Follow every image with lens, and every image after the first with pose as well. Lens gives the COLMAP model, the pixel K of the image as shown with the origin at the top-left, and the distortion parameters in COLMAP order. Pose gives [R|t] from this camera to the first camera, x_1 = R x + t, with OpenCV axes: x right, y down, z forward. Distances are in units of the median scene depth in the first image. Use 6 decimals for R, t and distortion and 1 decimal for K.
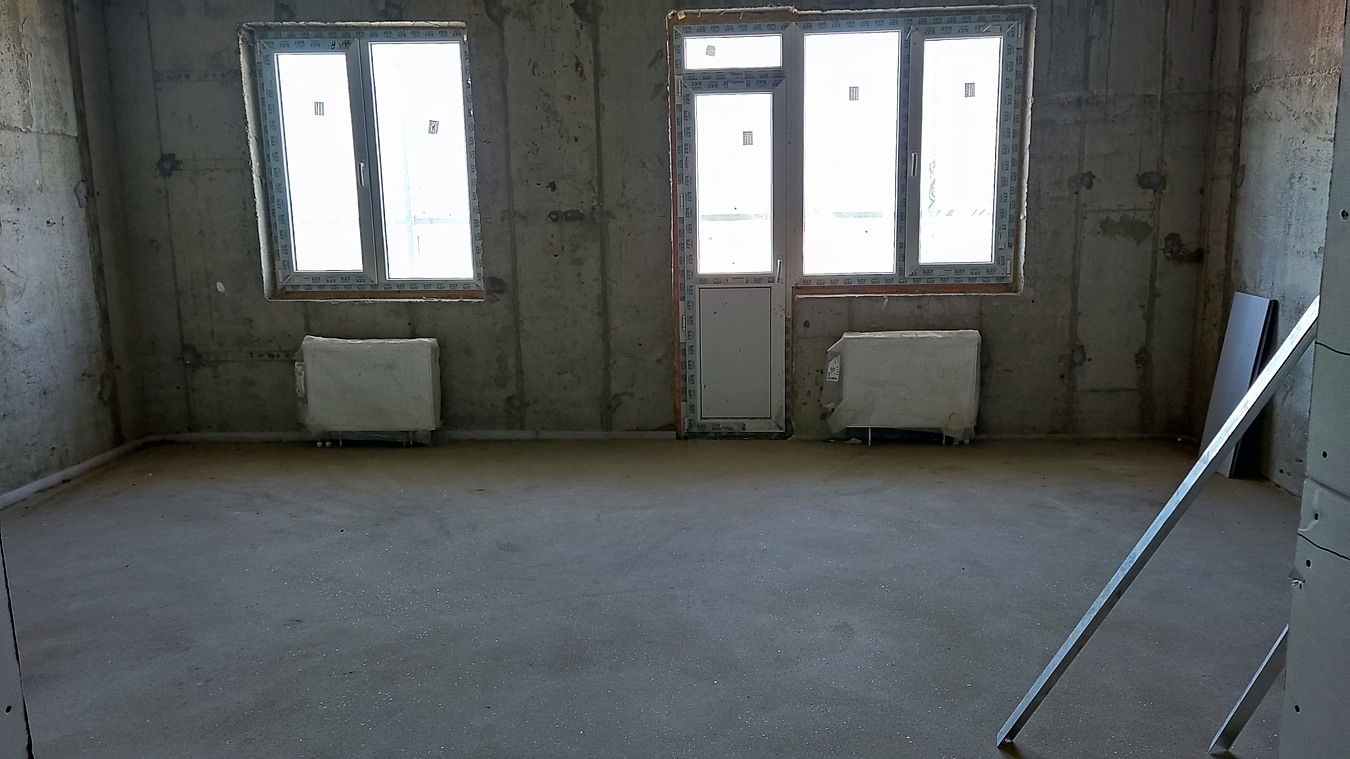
lens RADIAL K [[1026.9, 0, 665.8], [0, 1026.9, 368.7], [0, 0, 1]] dist [0.073260, -0.004932]
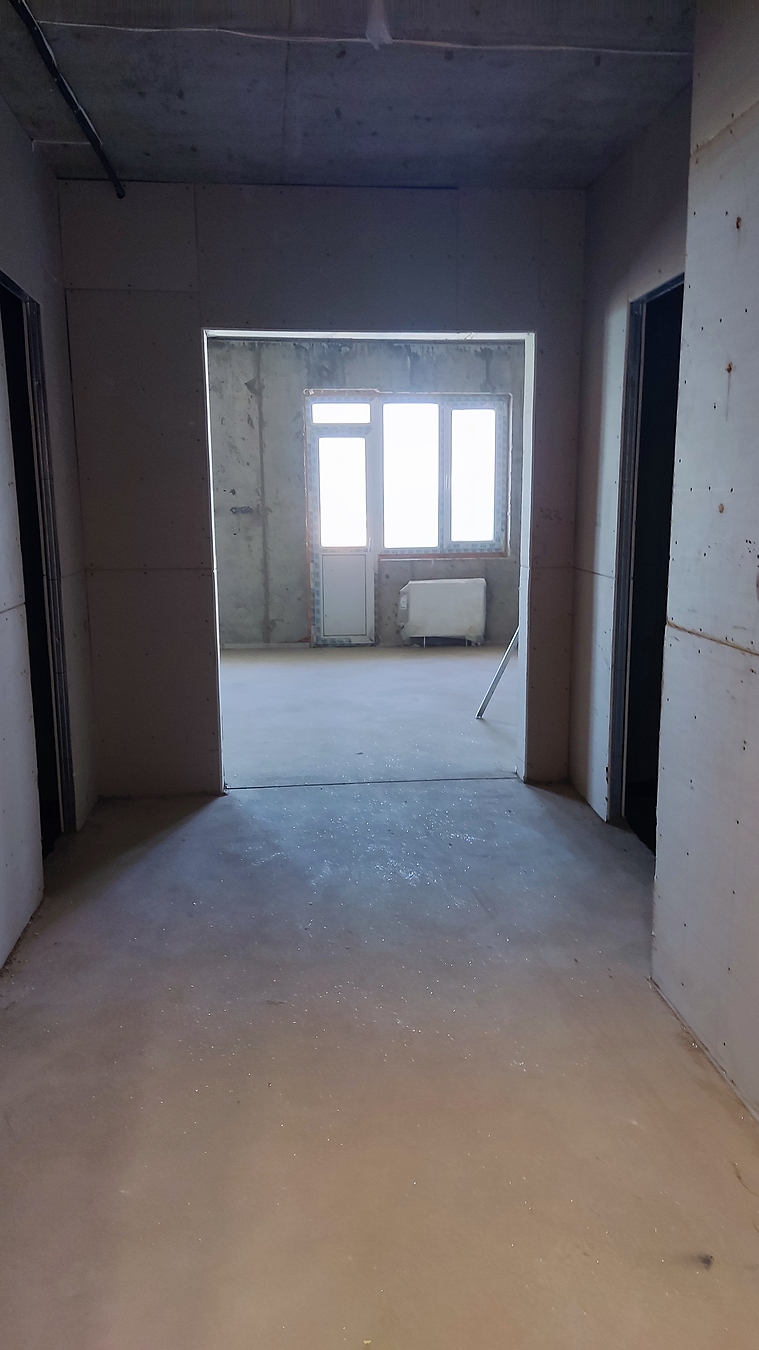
lens RADIAL K [[1026.9, 0, 381.2], [0, 1026.9, 687.1], [0, 0, 1]] dist [0.073260, -0.004932]
pose [[0.989571, -0.015748, 0.143181, -0.117064], [0.014049, 0.999818, 0.012870, 0.116878], [-0.143358, -0.010724, 0.989613, -0.668462]]
